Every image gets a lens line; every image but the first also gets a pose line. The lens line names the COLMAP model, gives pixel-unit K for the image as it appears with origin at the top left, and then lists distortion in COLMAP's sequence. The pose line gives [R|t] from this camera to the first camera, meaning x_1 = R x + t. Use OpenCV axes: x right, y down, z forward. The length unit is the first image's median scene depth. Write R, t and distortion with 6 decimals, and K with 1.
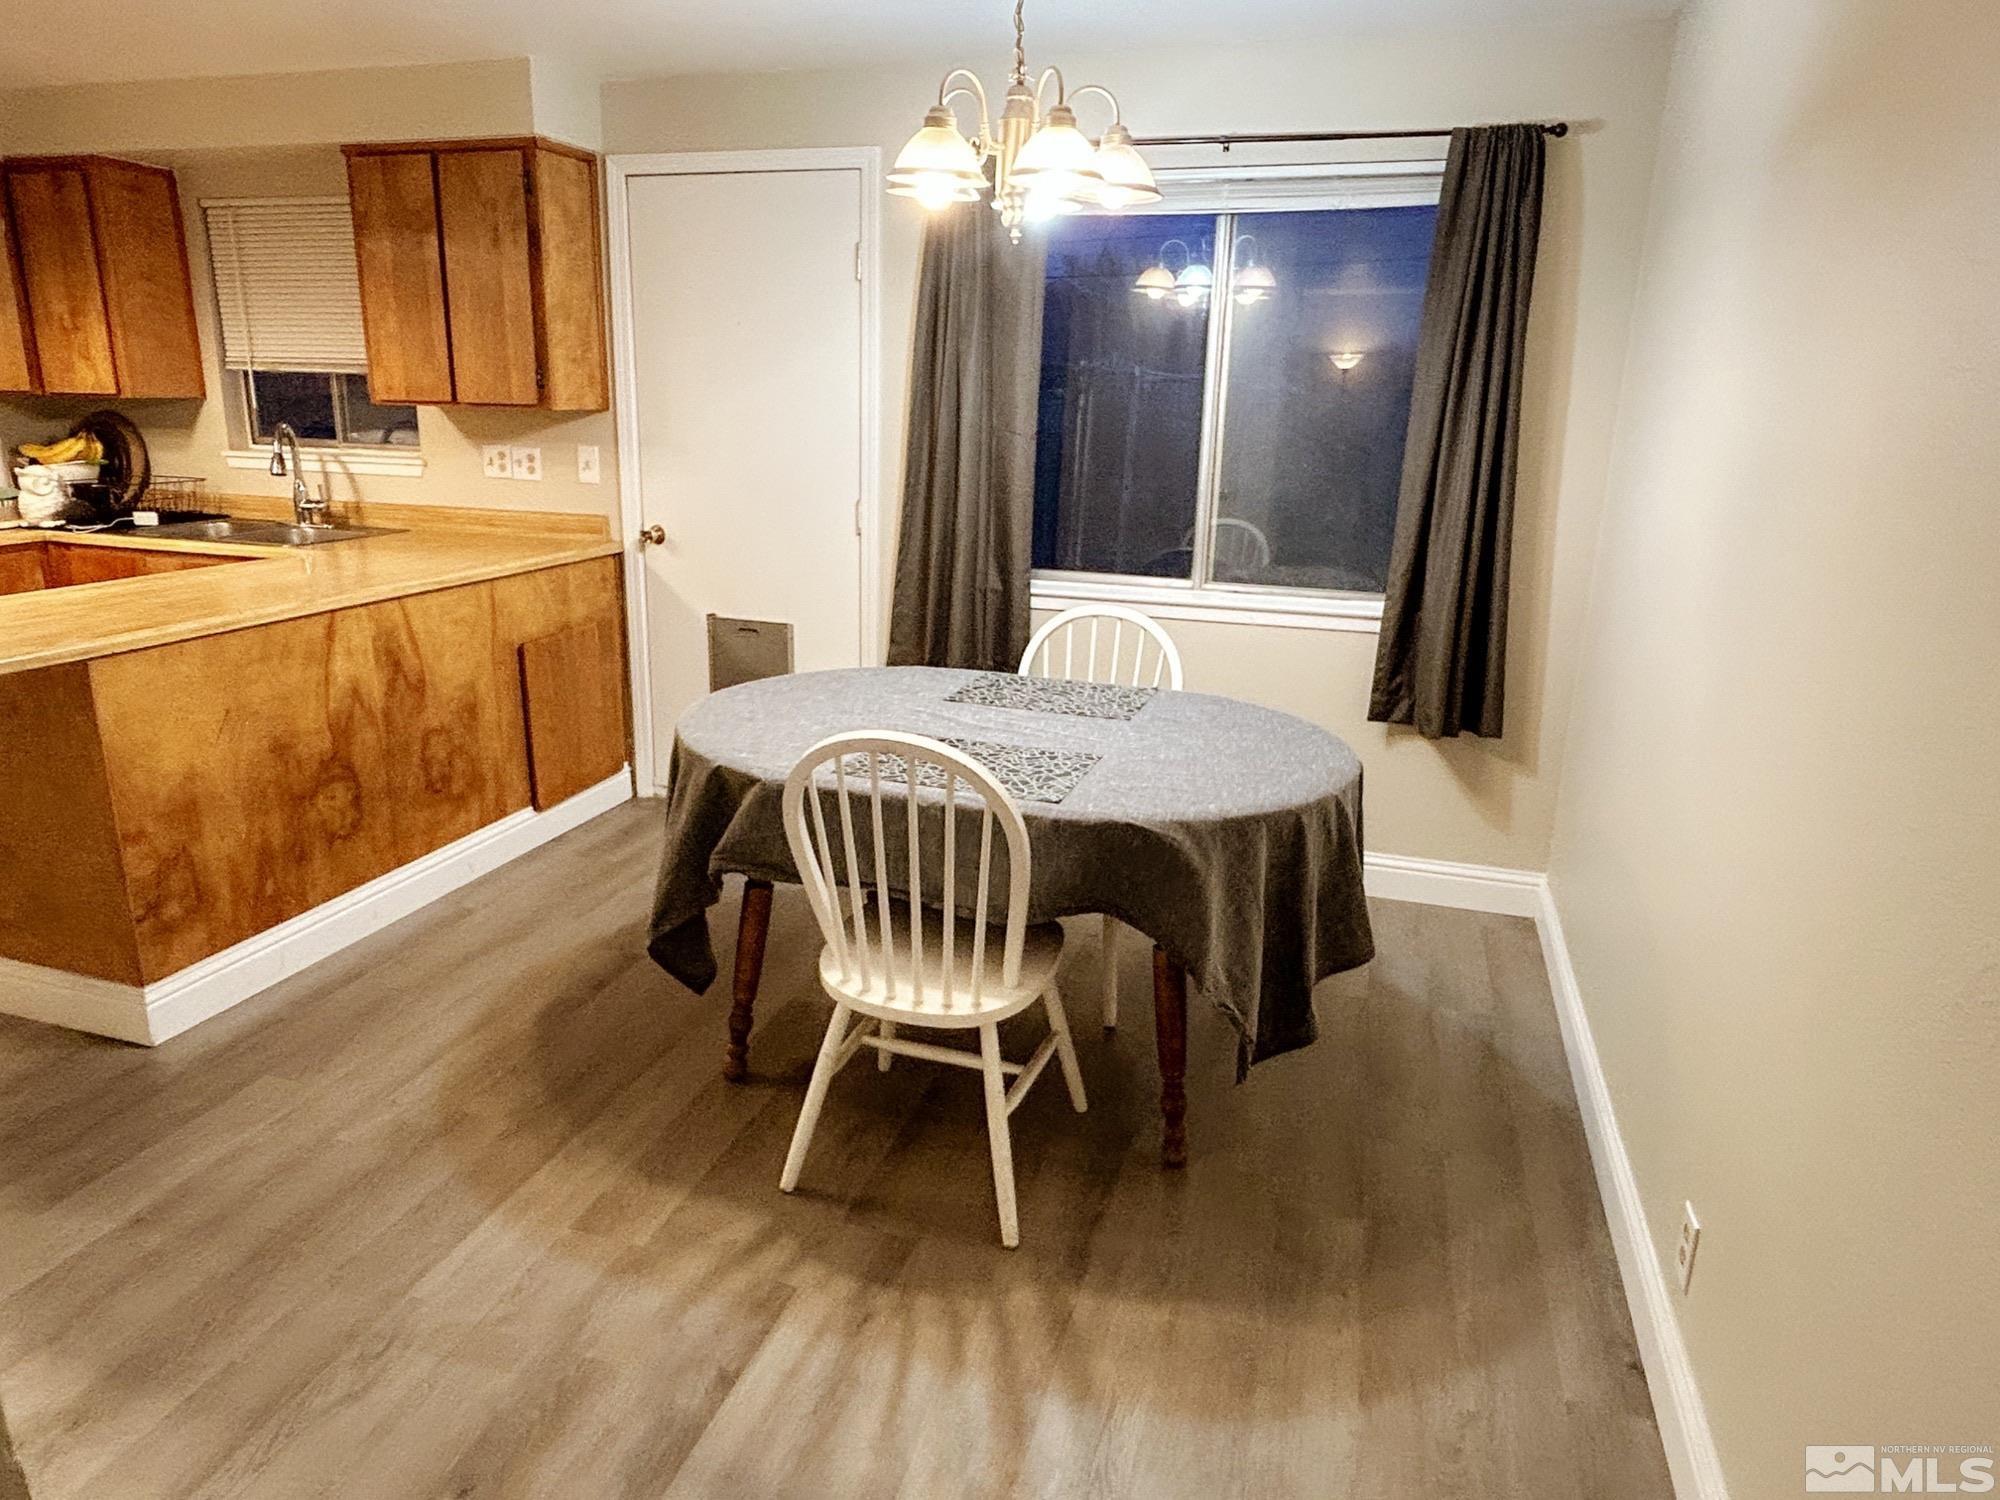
lens RADIAL K [[1282.9, 0, 1000.0], [0, 1282.9, 750.0], [0, 0, 1]] dist [-0.007829, -0.003018]
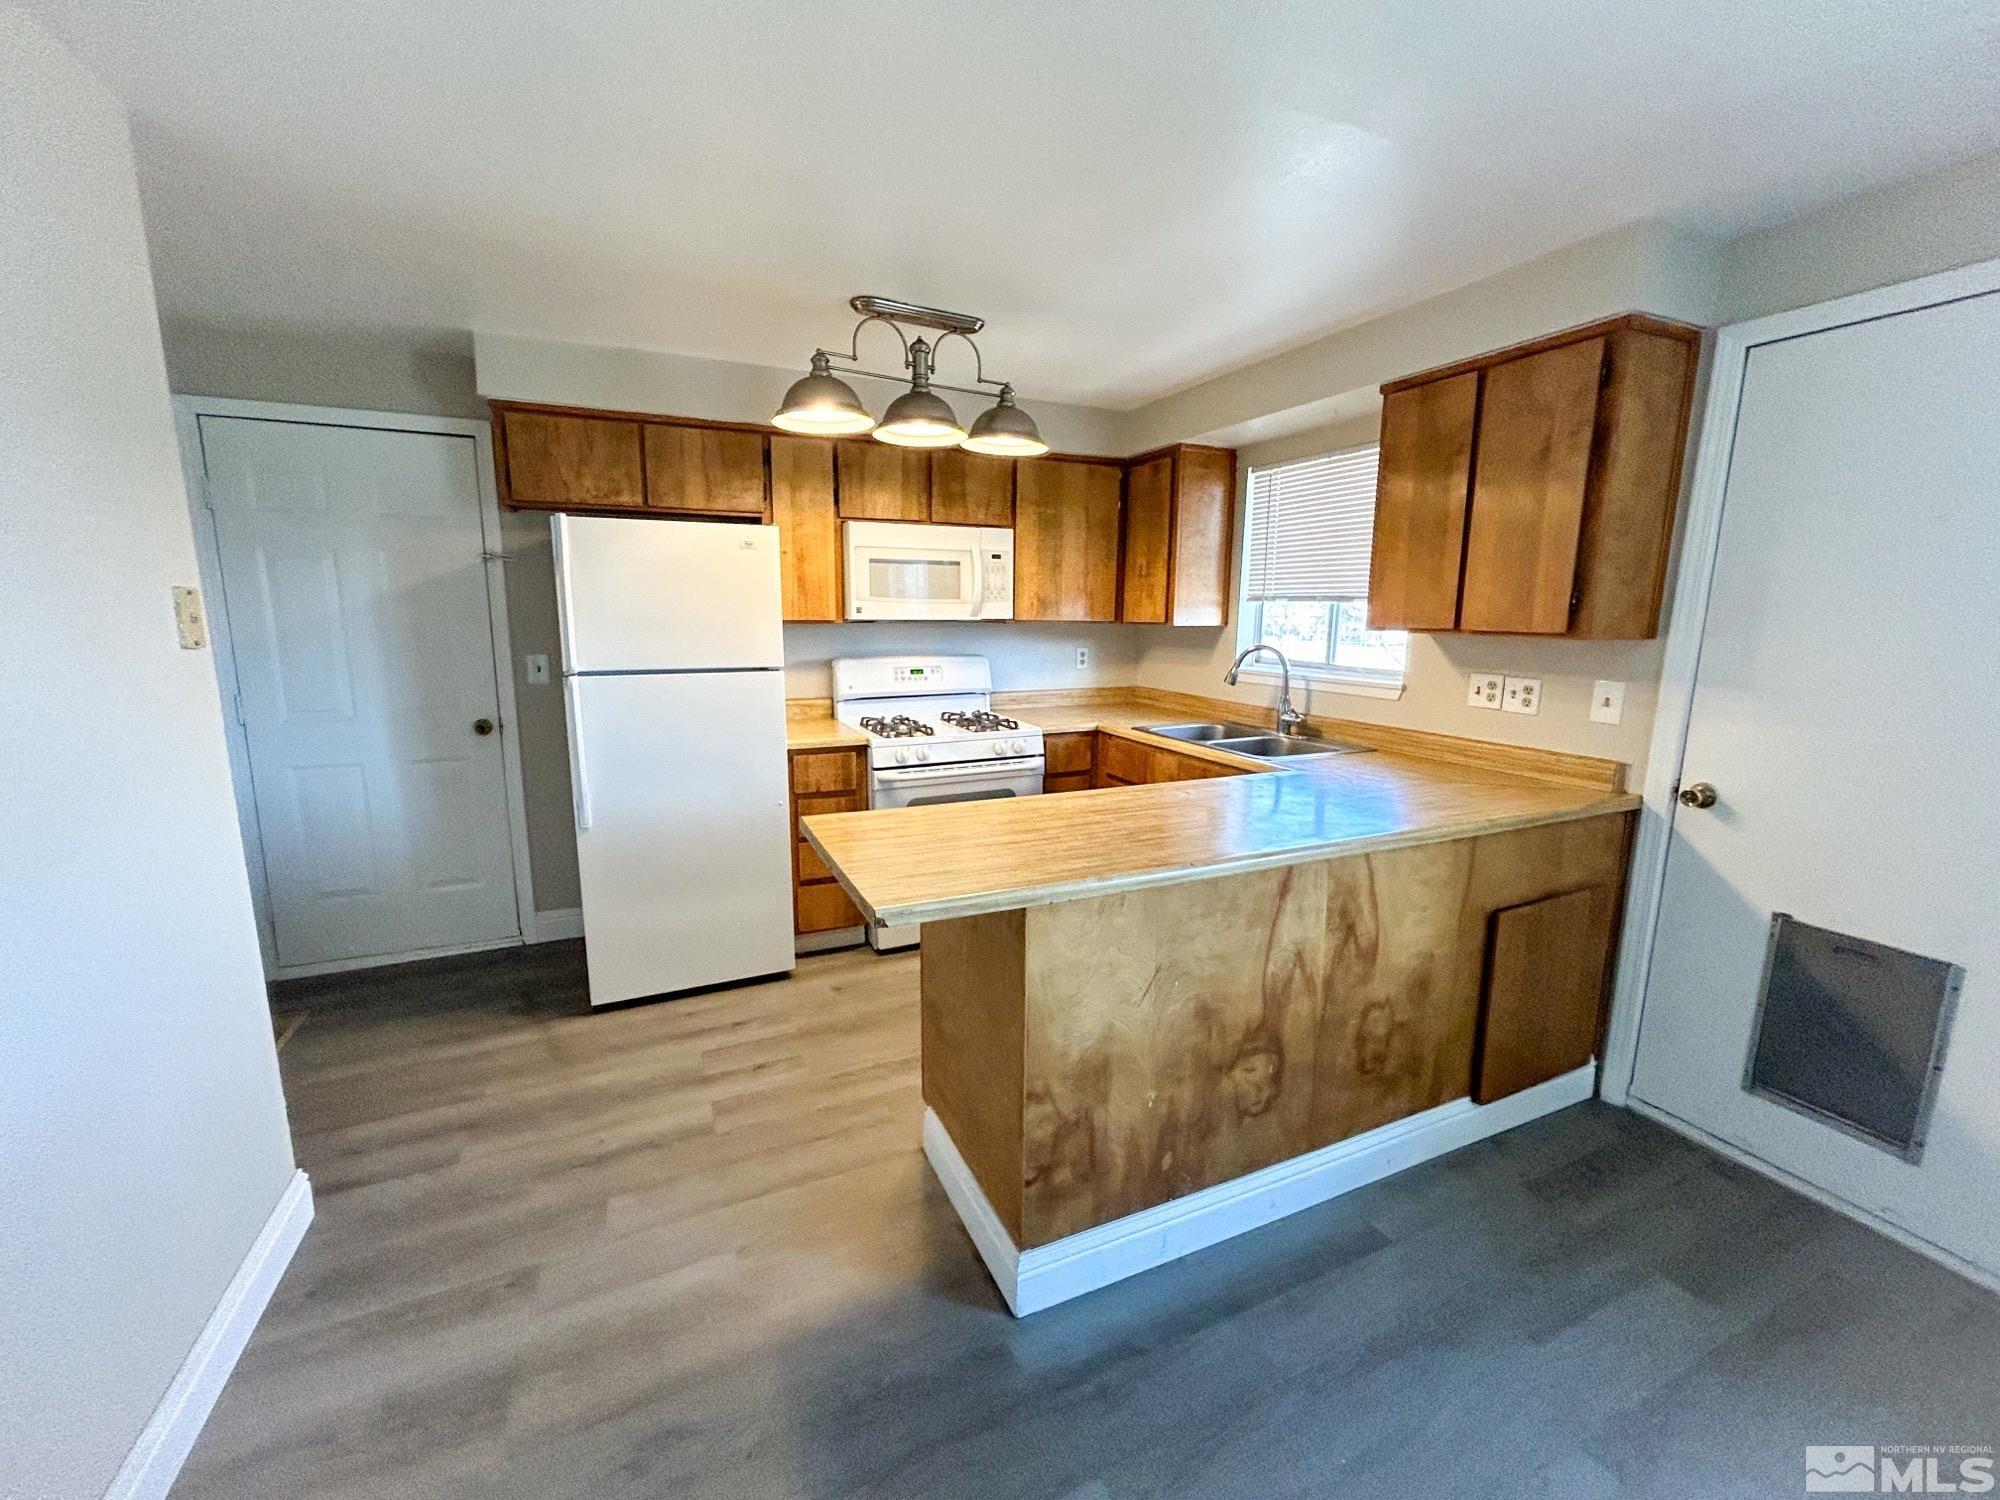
lens RADIAL K [[774.0, 0, 1000.0], [0, 774.0, 750.0], [0, 0, 1]] dist [0.002530, 0.000155]
pose [[0.661113, 0.115385, -0.741361, -0.251220], [-0.195255, 0.980517, -0.021513, -0.125734], [0.724434, 0.158977, 0.670762, 0.454927]]
